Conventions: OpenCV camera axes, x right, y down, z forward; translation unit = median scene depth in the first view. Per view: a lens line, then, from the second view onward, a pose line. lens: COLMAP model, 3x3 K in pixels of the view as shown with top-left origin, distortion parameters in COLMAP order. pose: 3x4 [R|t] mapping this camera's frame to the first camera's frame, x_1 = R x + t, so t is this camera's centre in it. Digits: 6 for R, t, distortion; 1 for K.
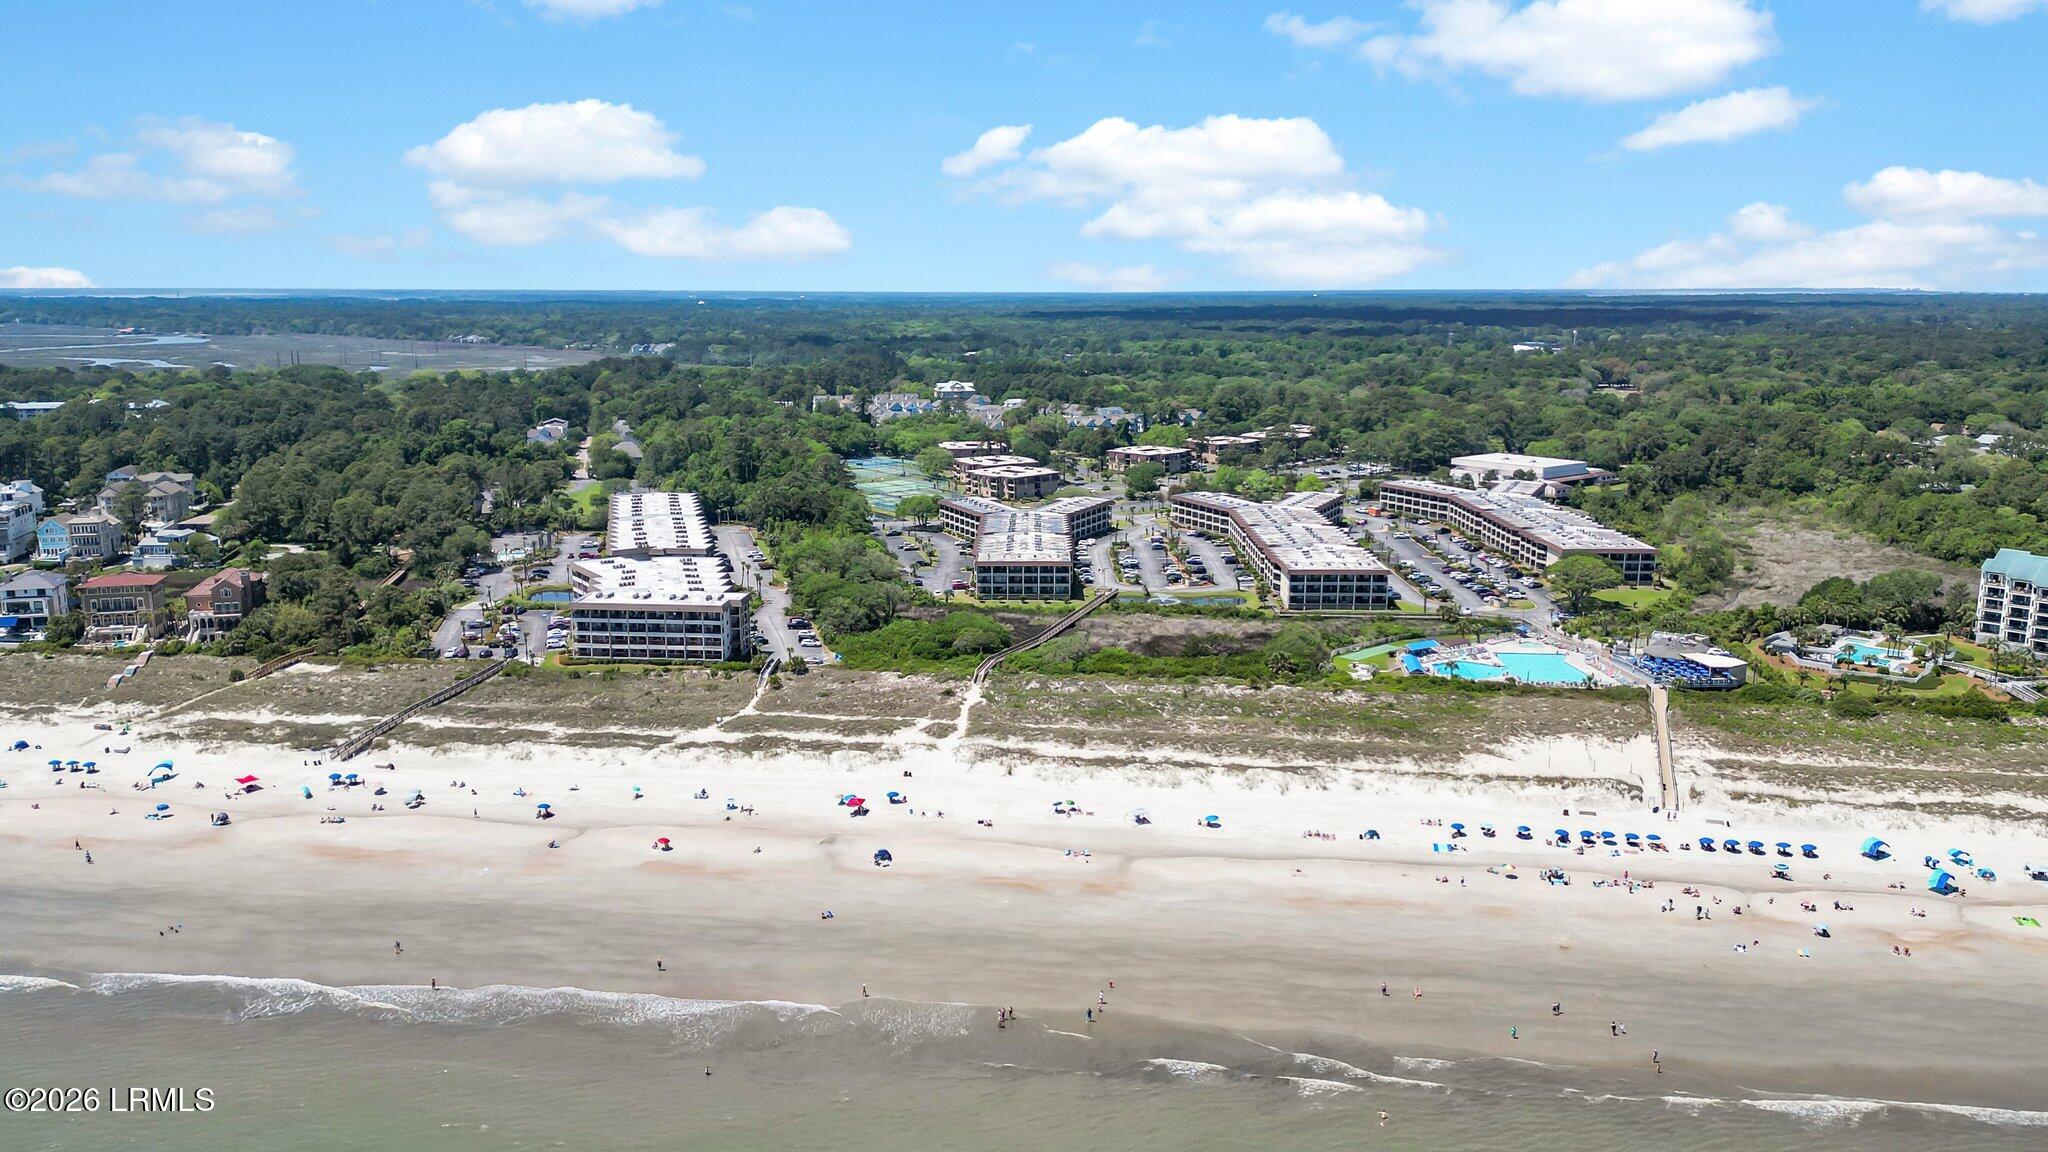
lens RADIAL K [[1552.2, 0, 1024.0], [0, 1552.2, 576.0], [0, 0, 1]] dist [0.080130, -0.093499]
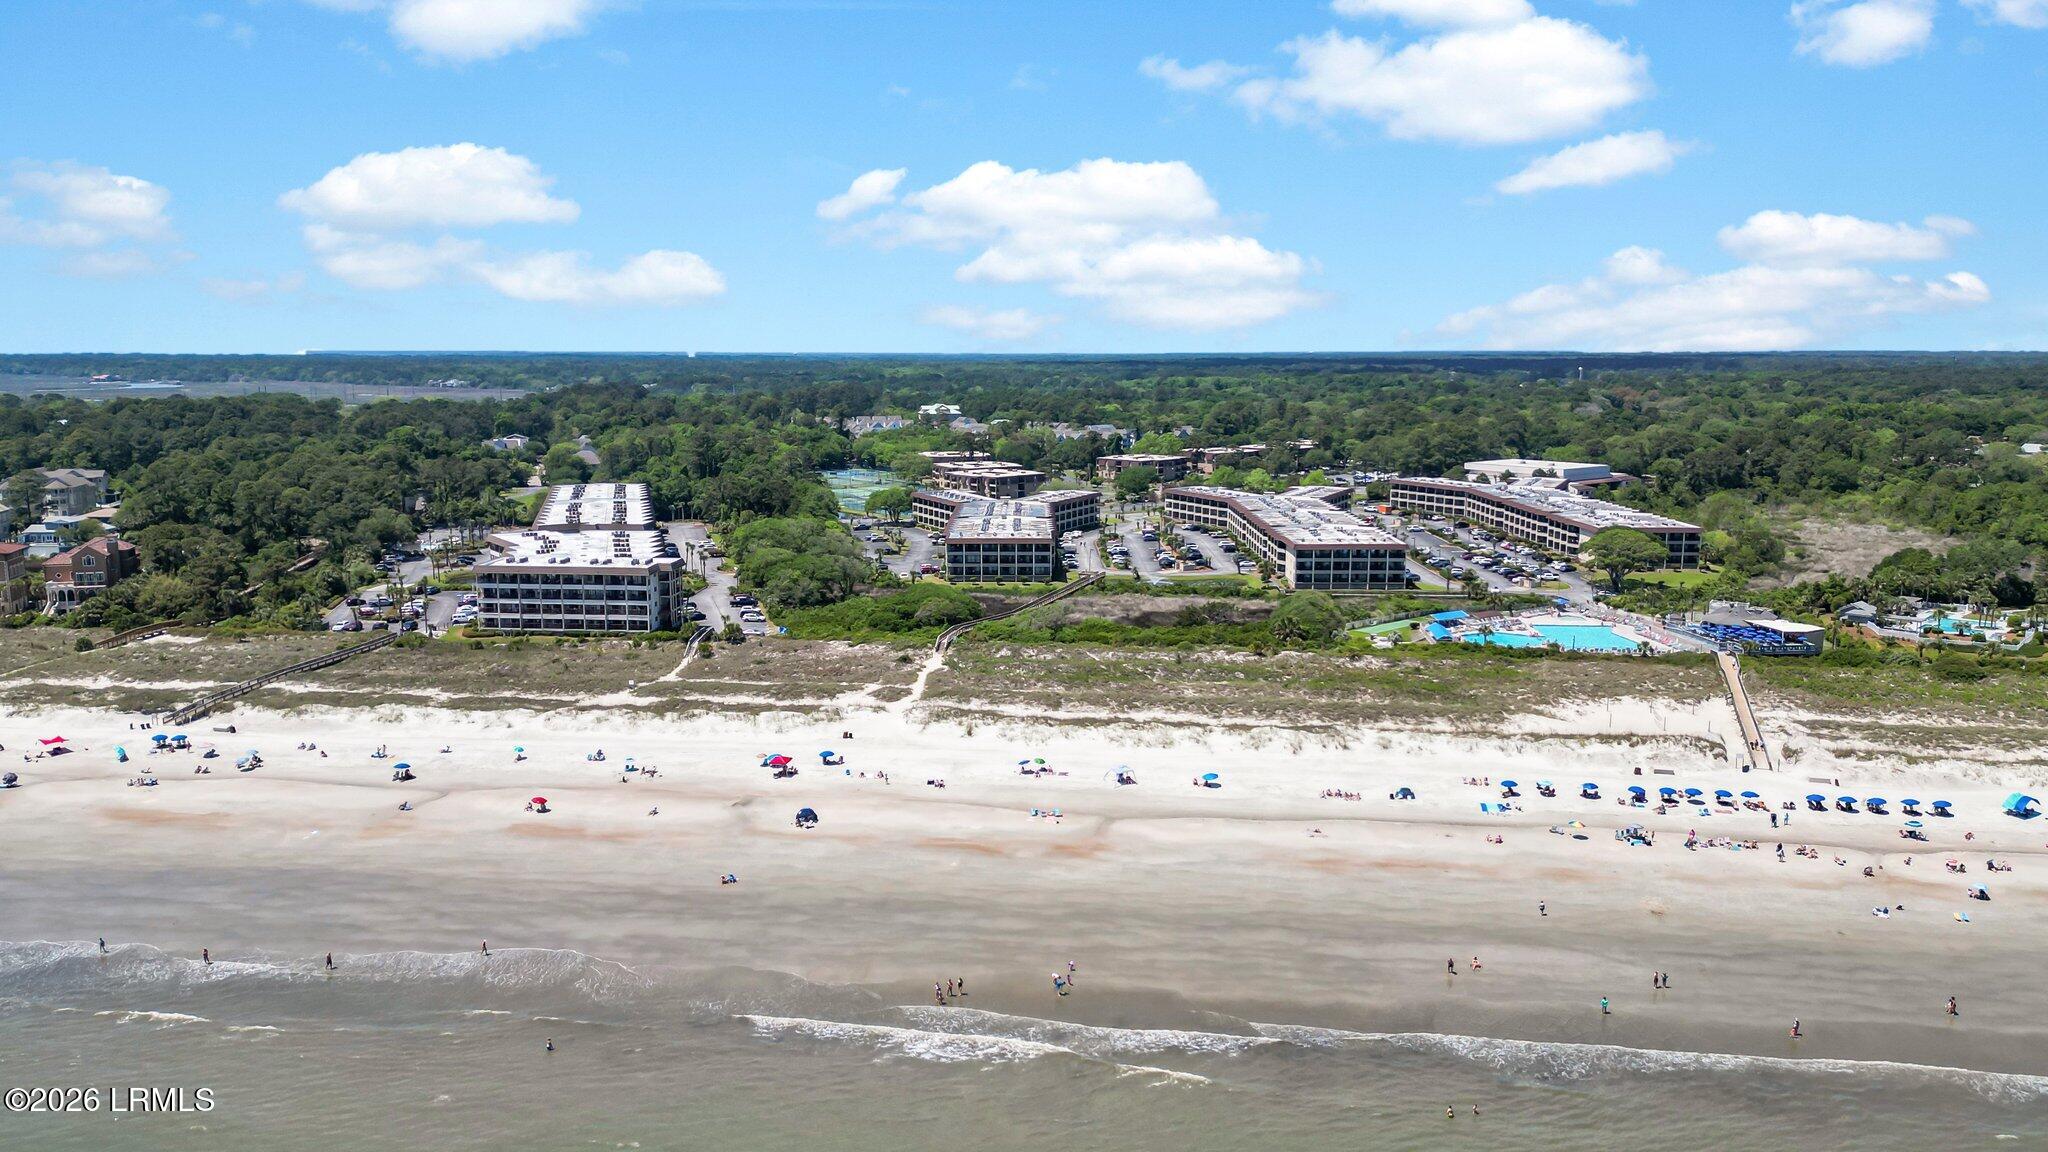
lens RADIAL K [[1552.2, 0, 1024.0], [0, 1552.2, 576.0], [0, 0, 1]] dist [0.080130, -0.093499]
pose [[0.999997, -0.001816, 0.001375, 0.014757], [0.001877, 0.998972, -0.045292, 0.060679], [-0.001291, 0.045294, 0.998973, 0.120145]]
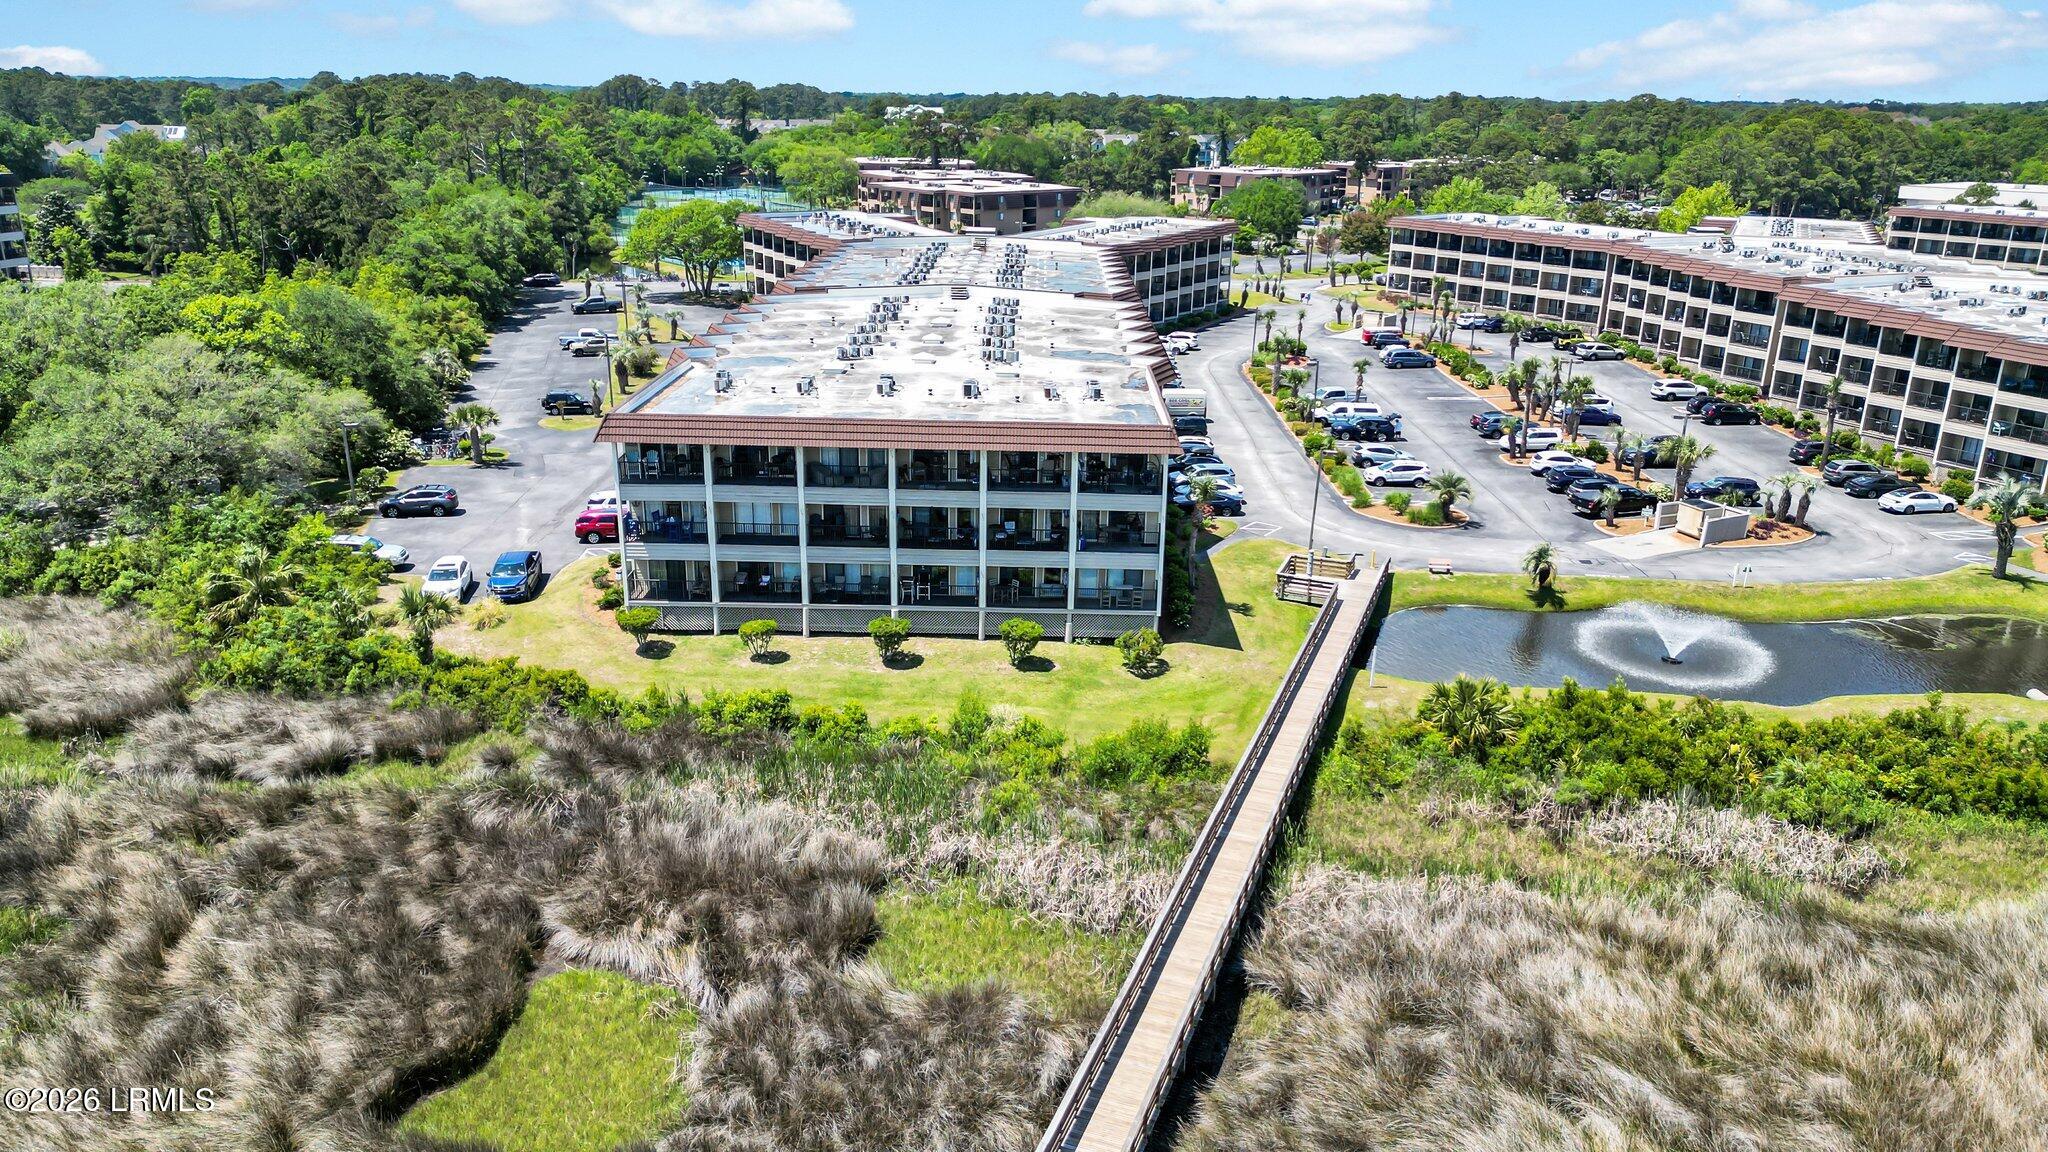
lens RADIAL K [[1415.9, 0, 1024.0], [0, 1415.9, 576.0], [0, 0, 1]] dist [0.053250, -0.071238]
pose [[0.999850, 0.016814, -0.004149, 0.017191], [-0.016157, 0.991901, 0.125978, -0.014210], [0.006233, -0.125892, 0.992024, 0.969951]]
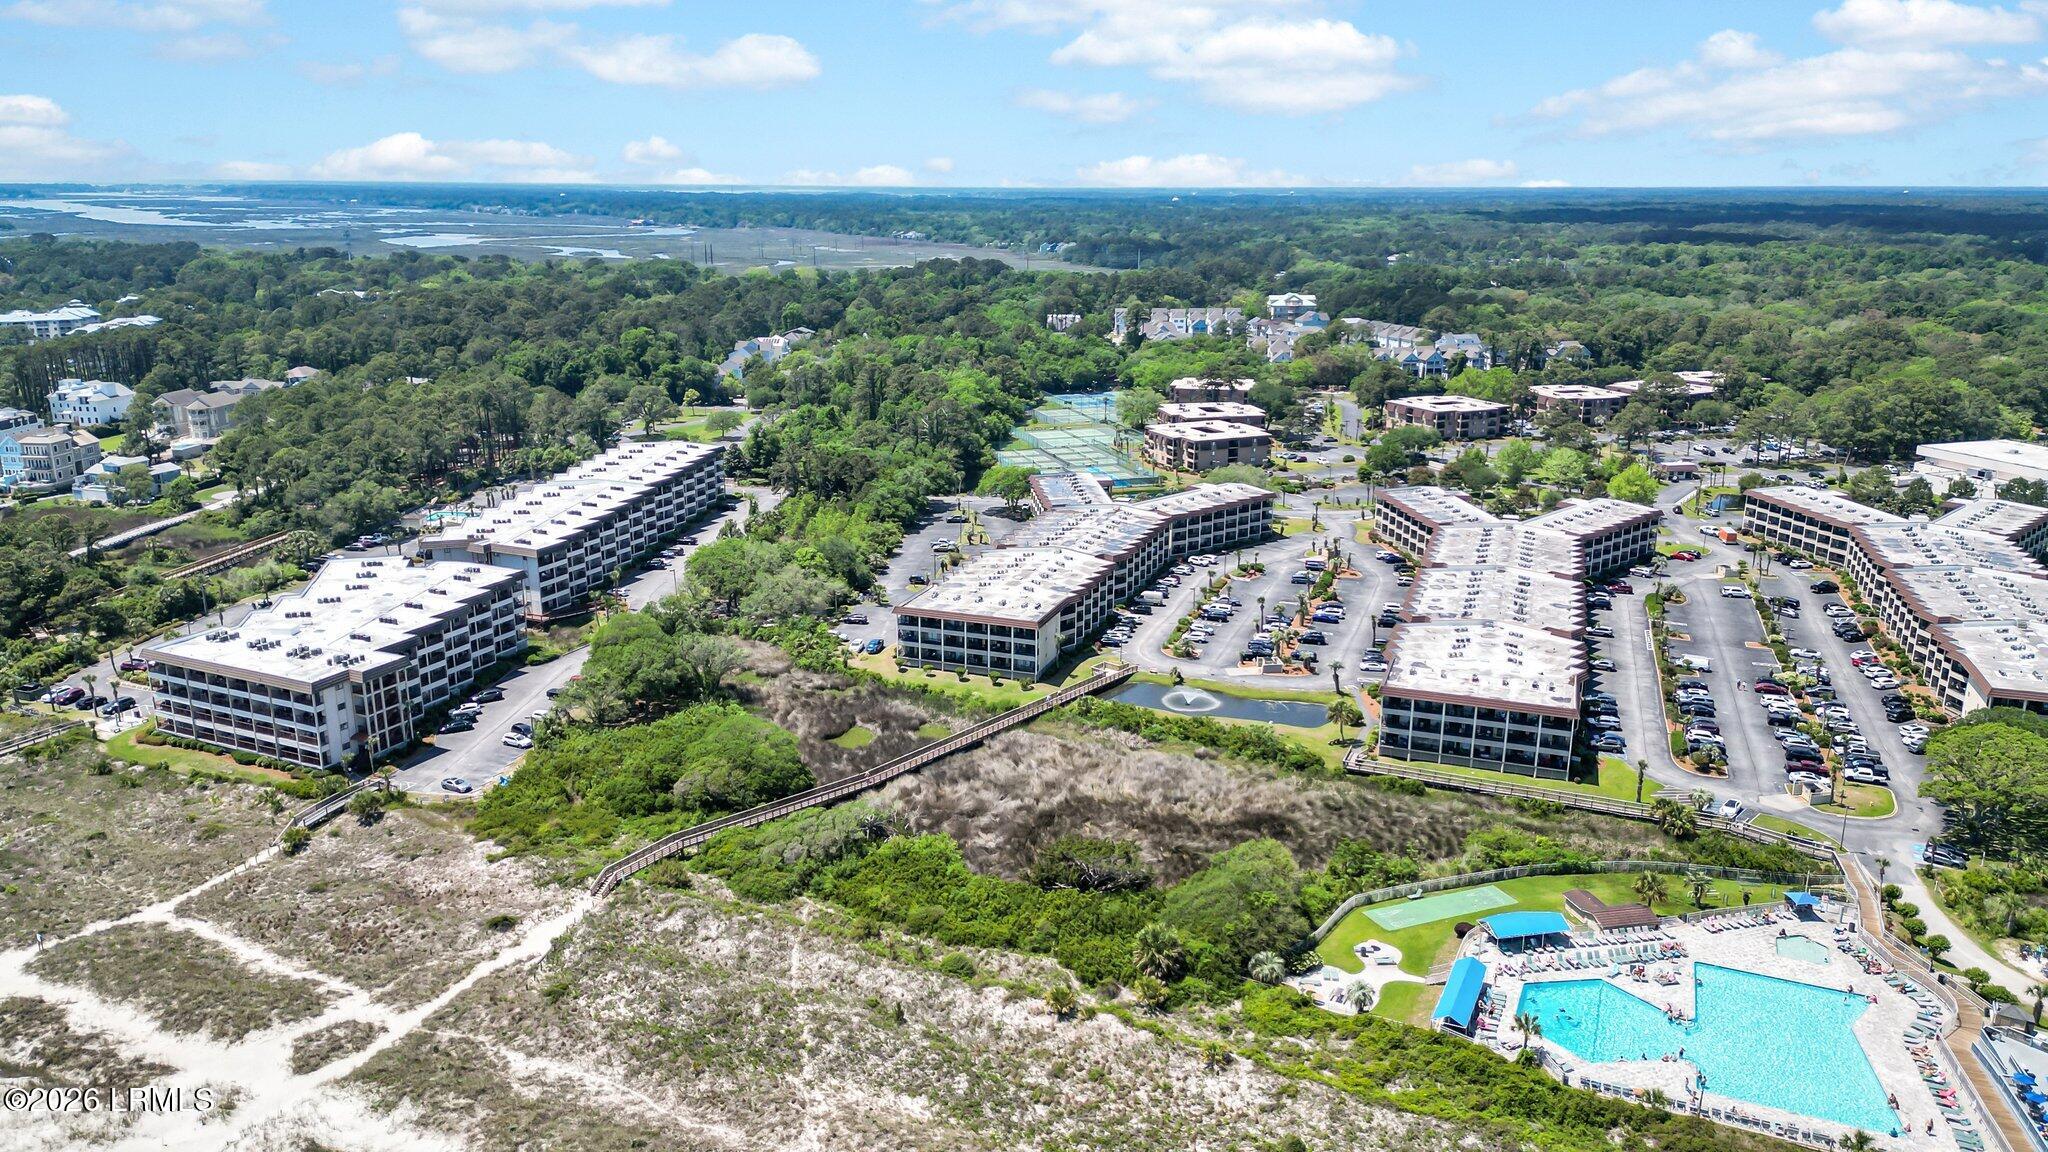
lens RADIAL K [[1496.9, 0, 1030.0], [0, 1496.9, 513.1], [0, 0, 1]] dist [0.069478, -0.080419]
pose [[0.939049, 0.077713, -0.334884, 0.252692], [-0.067239, 0.996820, 0.042776, -0.088043], [0.337143, -0.017651, 0.941288, 0.513441]]
